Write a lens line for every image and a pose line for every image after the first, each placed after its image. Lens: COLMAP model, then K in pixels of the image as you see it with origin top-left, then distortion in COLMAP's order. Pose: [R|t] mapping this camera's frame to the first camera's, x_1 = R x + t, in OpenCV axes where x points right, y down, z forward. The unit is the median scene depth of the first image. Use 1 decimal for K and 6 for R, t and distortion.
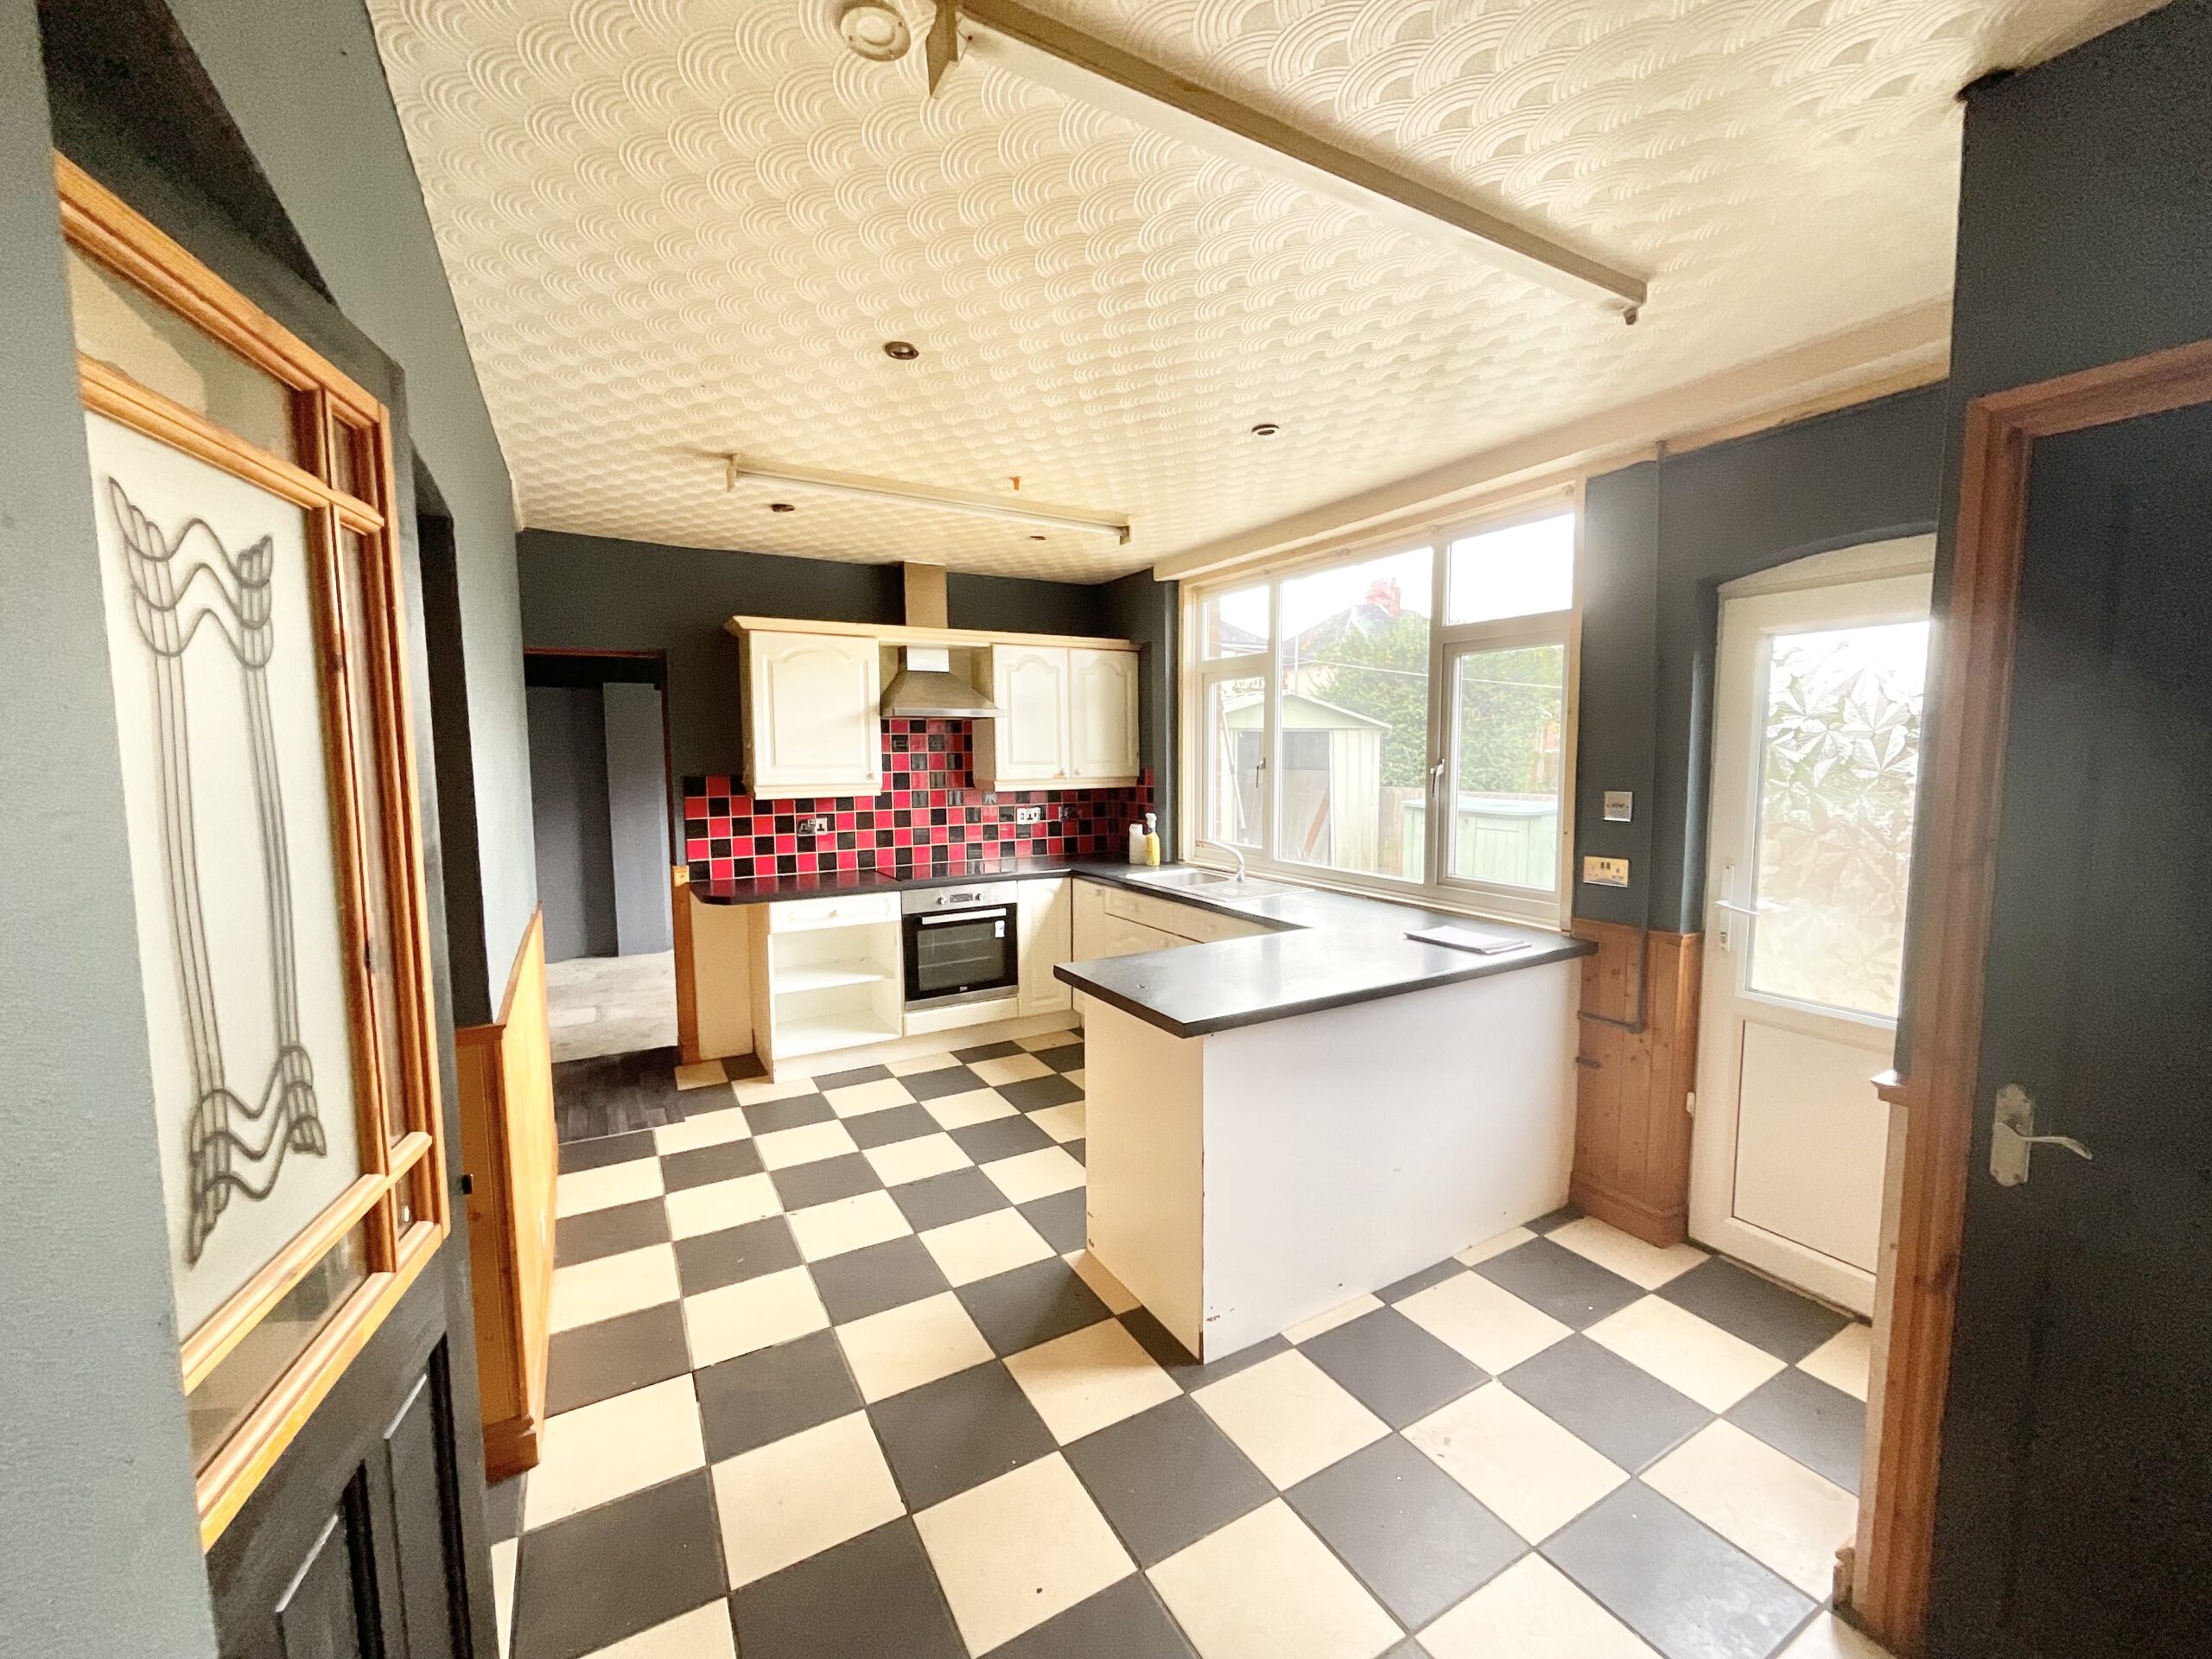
lens RADIAL K [[902.9, 0, 1107.4], [0, 902.9, 829.5], [0, 0, 1]] dist [-0.001579, 0.000859]
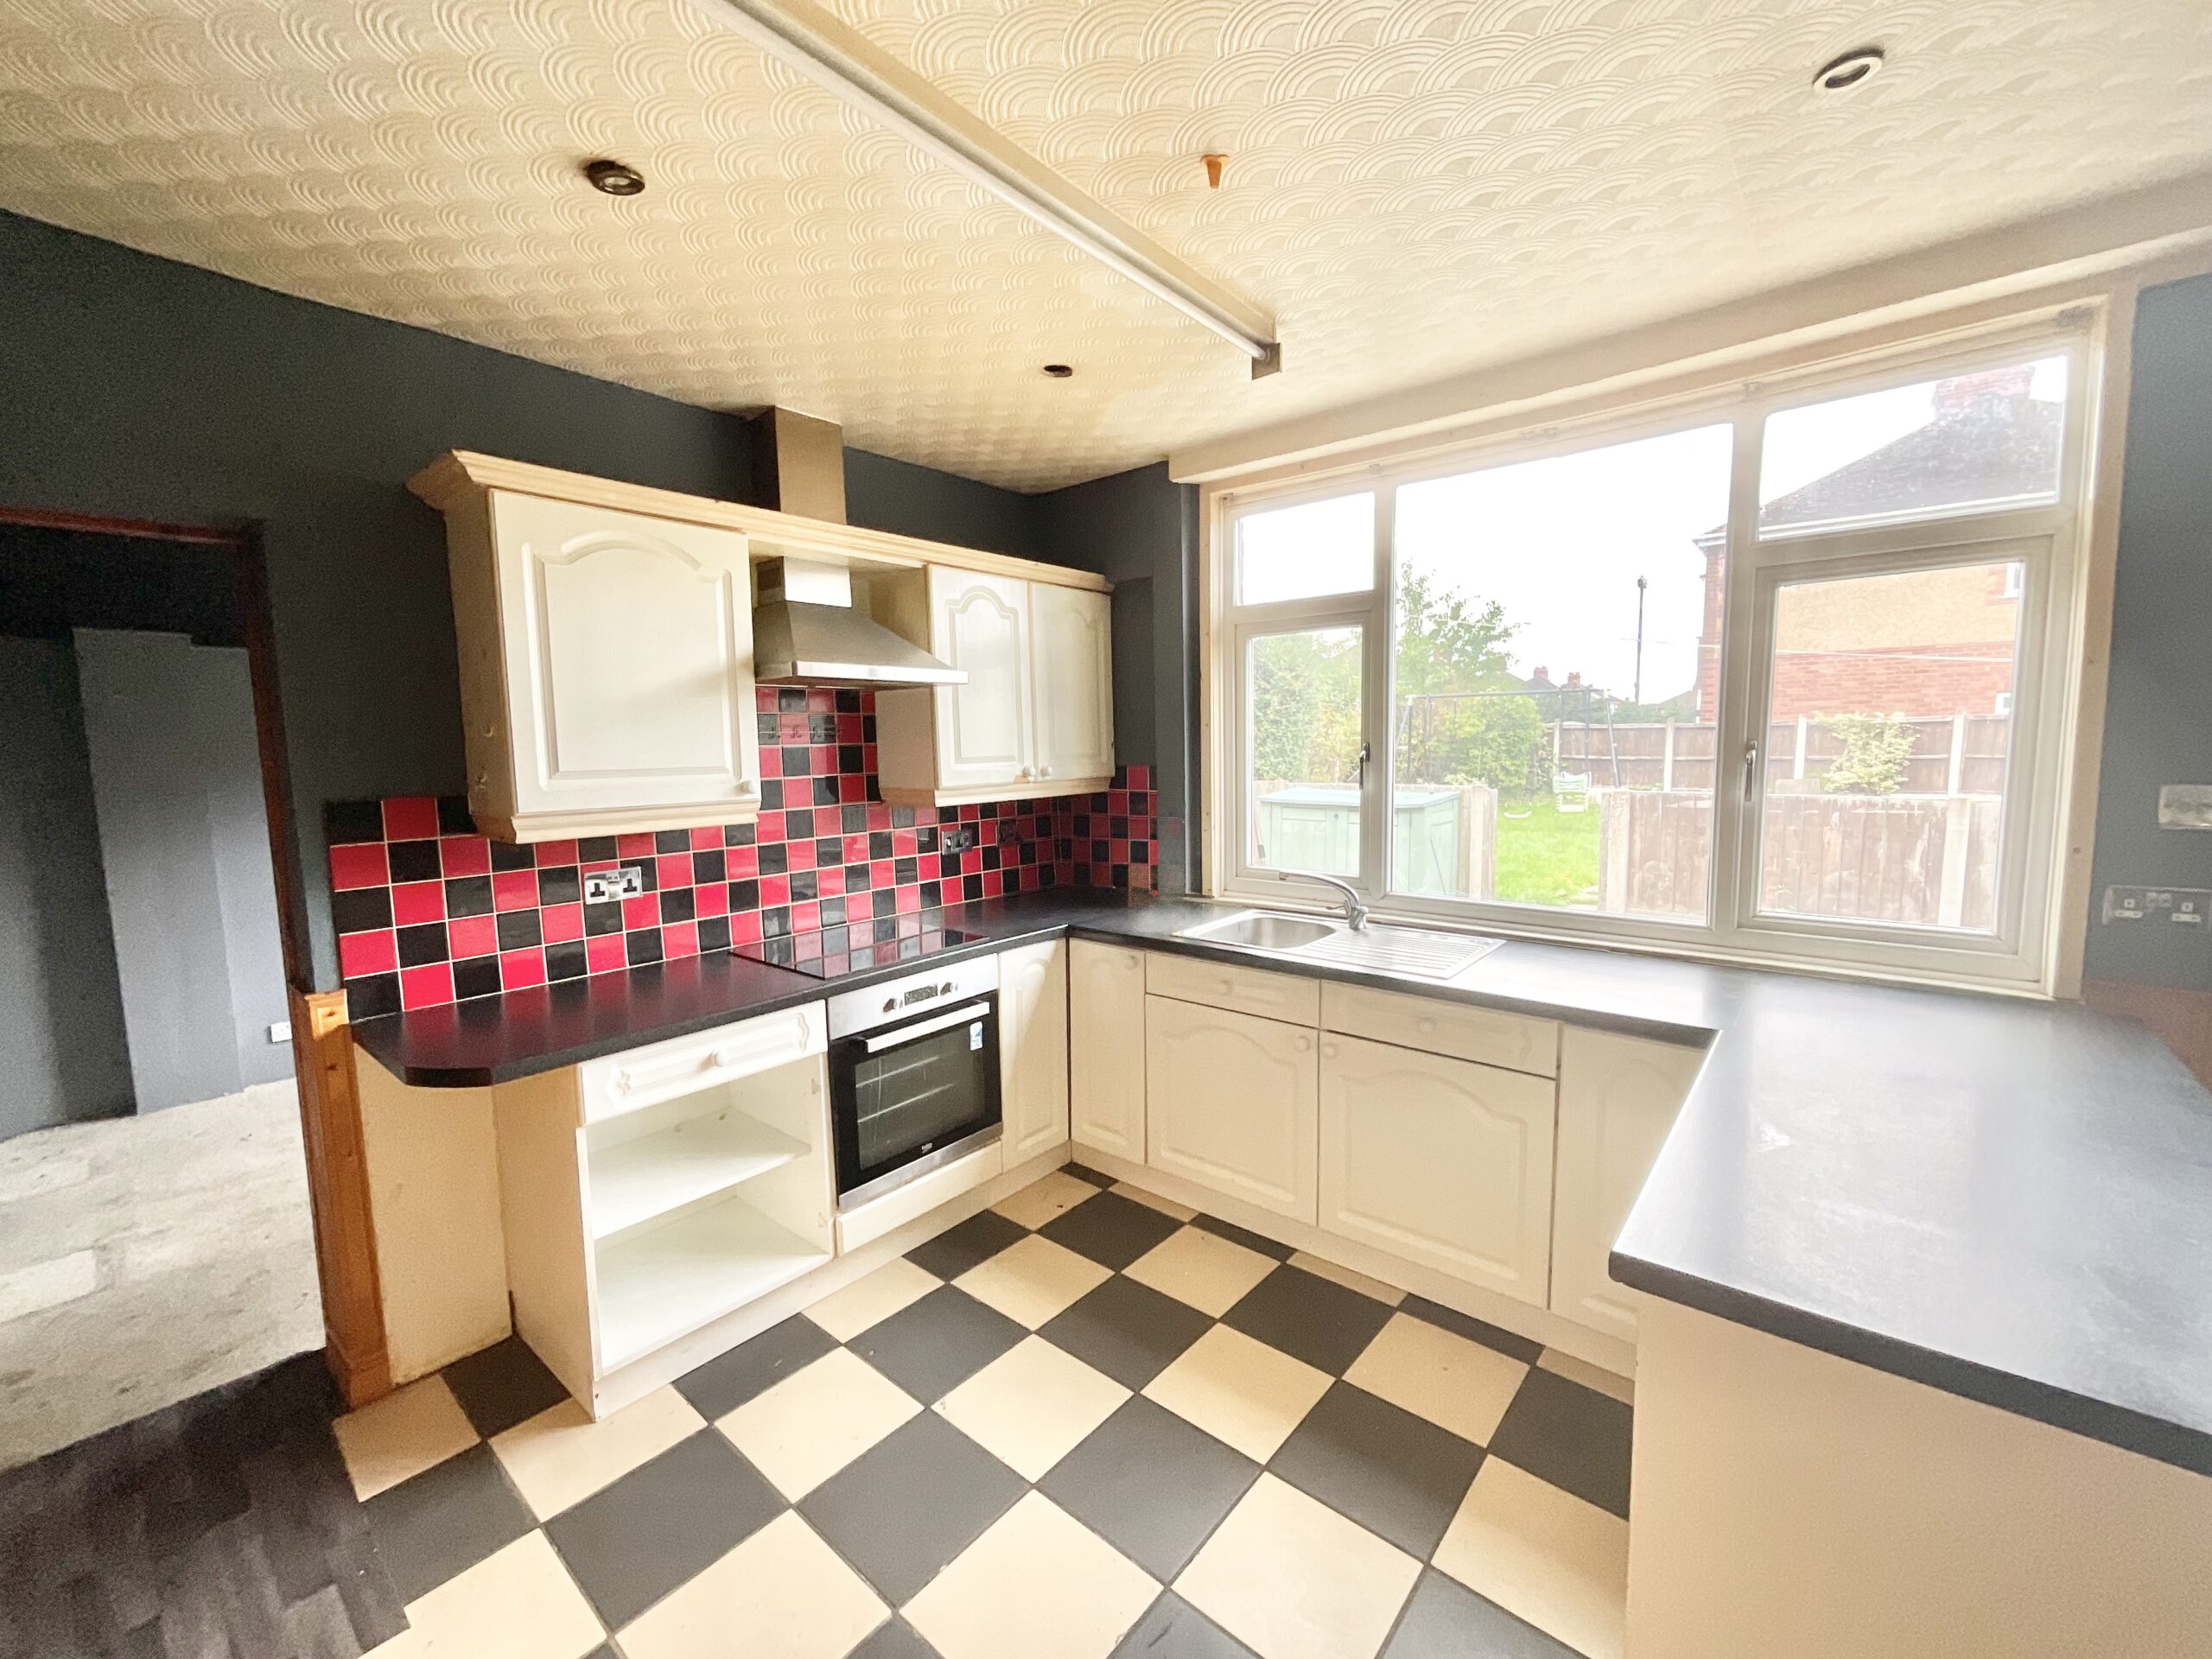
lens RADIAL K [[902.9, 0, 1107.3], [0, 902.9, 830.6], [0, 0, 1]] dist [-0.001579, 0.000859]
pose [[0.940799, -0.044379, 0.336048, -0.231814], [0.041773, 0.999015, 0.014983, -0.031753], [-0.336382, -0.000059, 0.941726, 0.400119]]
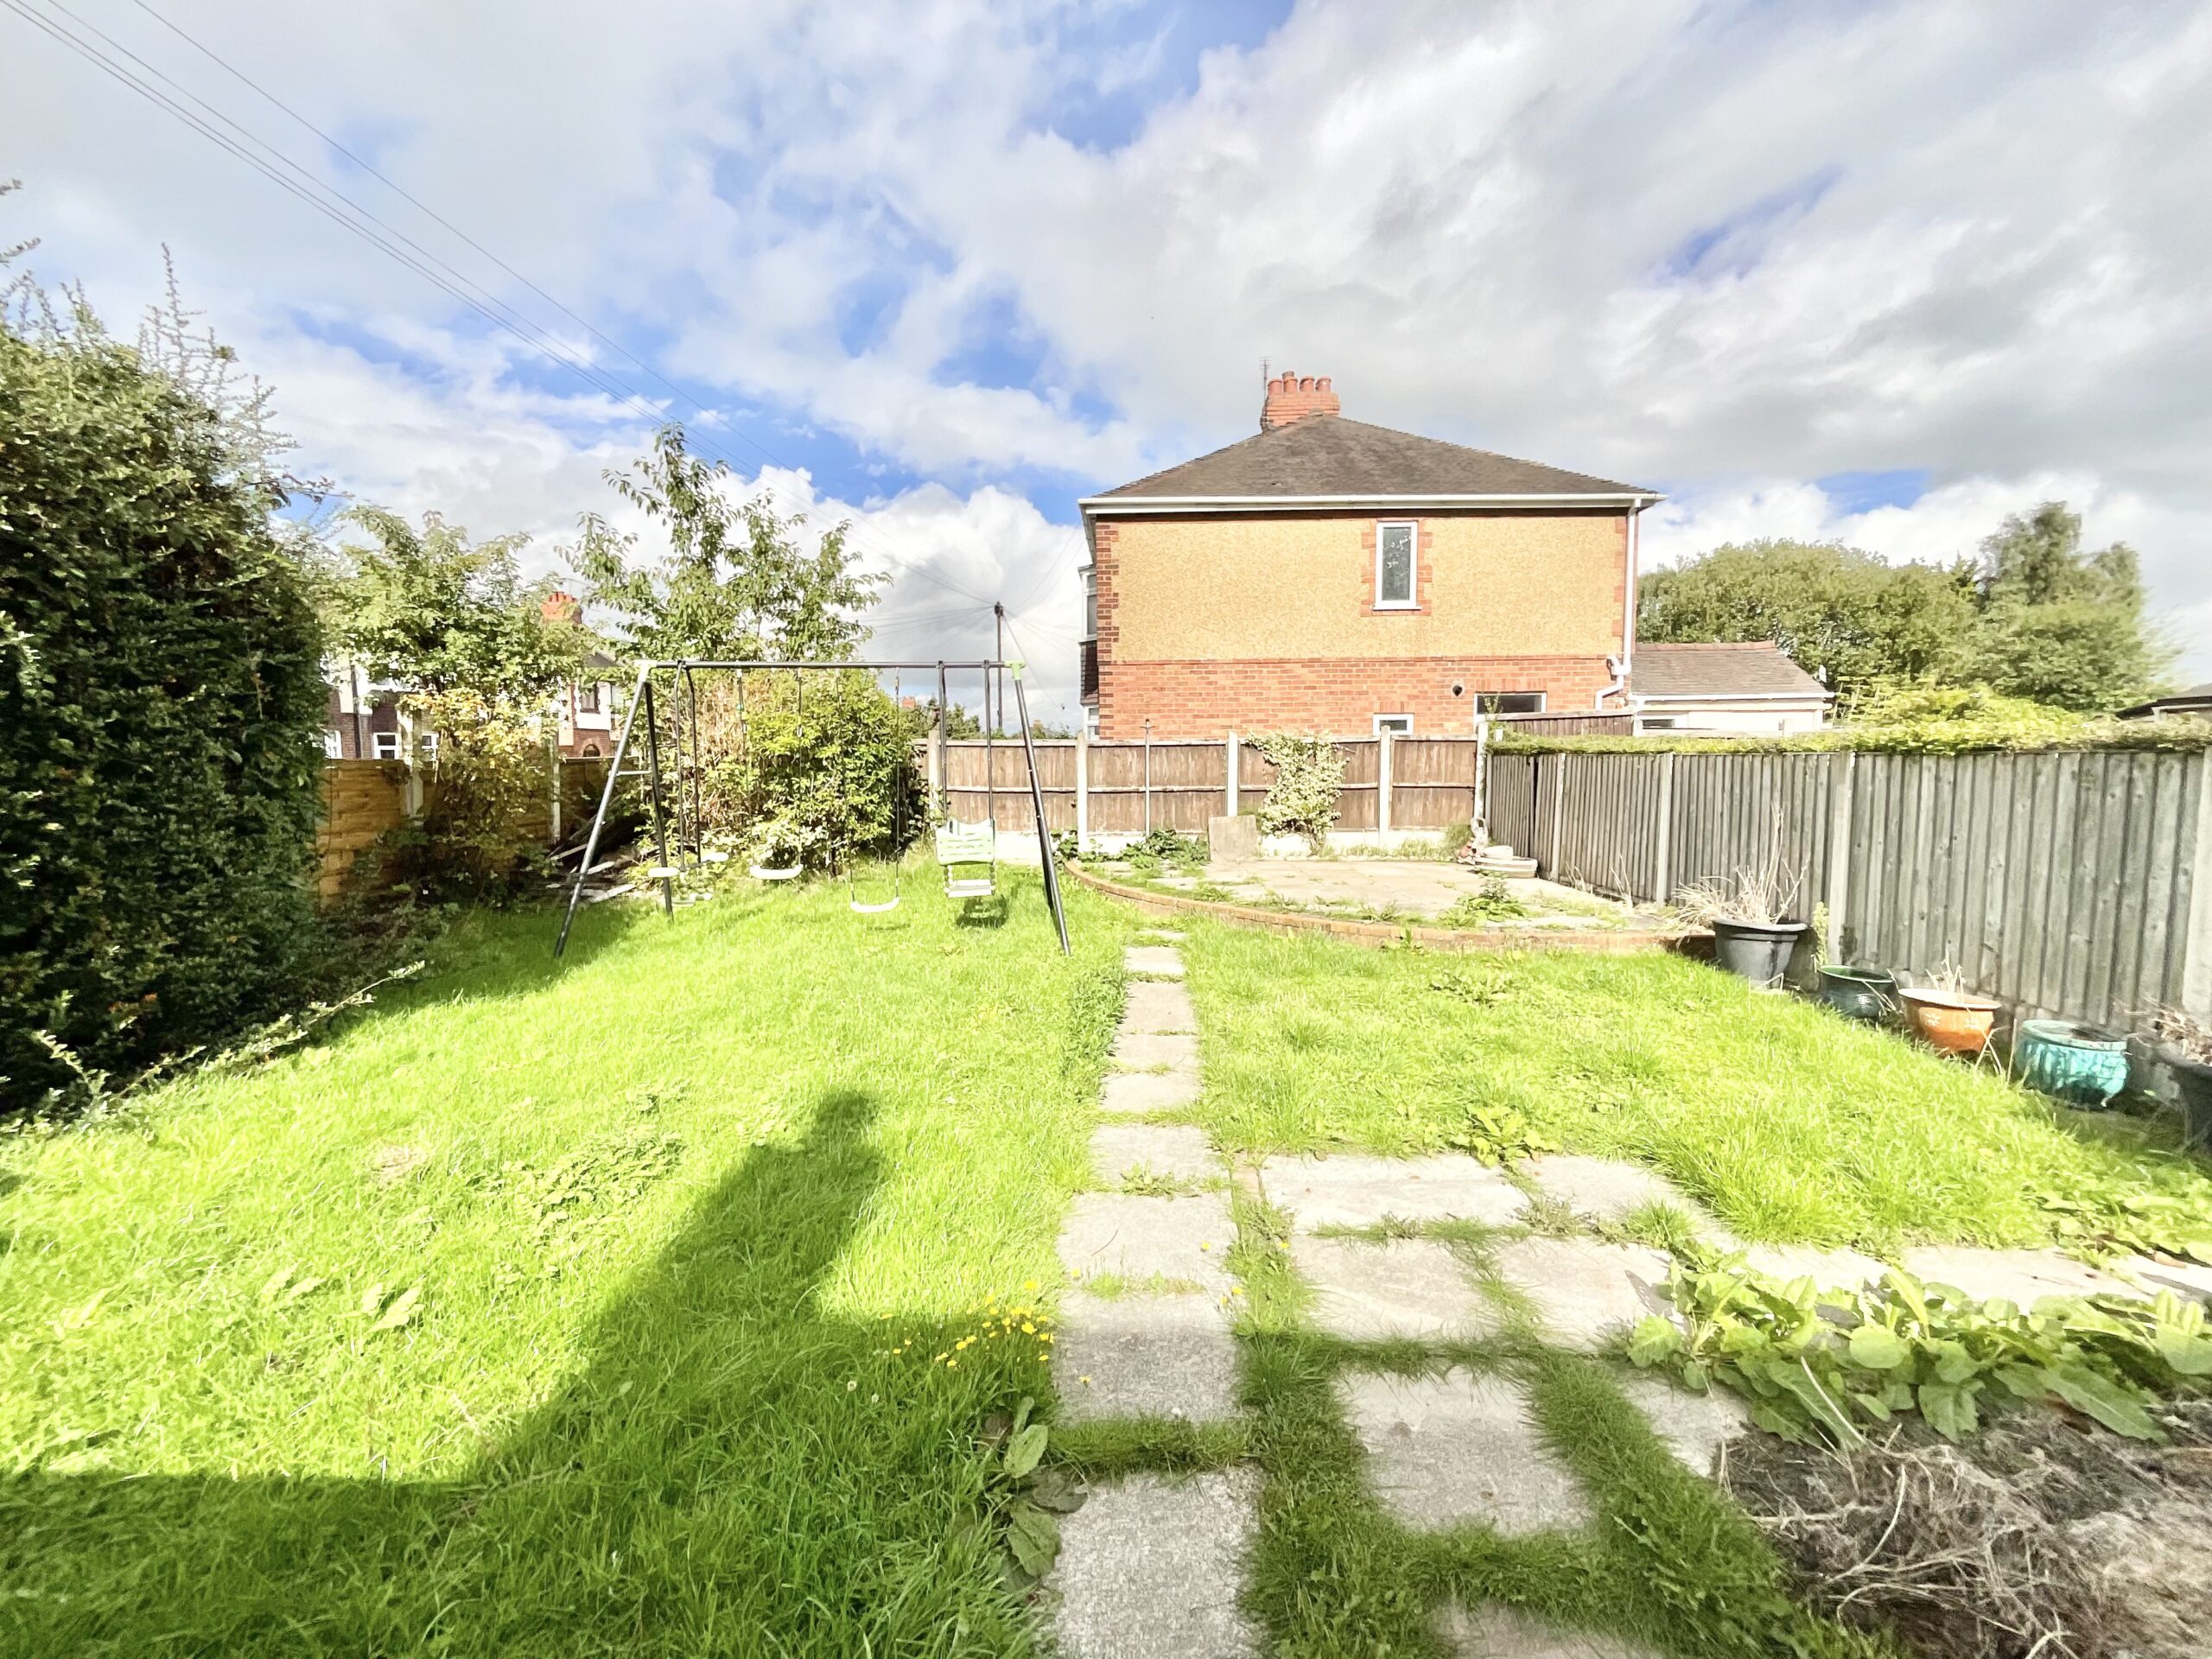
lens RADIAL K [[902.9, 0, 1107.8], [0, 902.9, 837.0], [0, 0, 1]] dist [-0.001579, 0.000859]
pose [[0.534837, -0.065331, 0.842426, -0.050575], [0.085575, 0.996068, 0.022916, -0.040647], [-0.840611, 0.059834, 0.538325, 0.578956]]
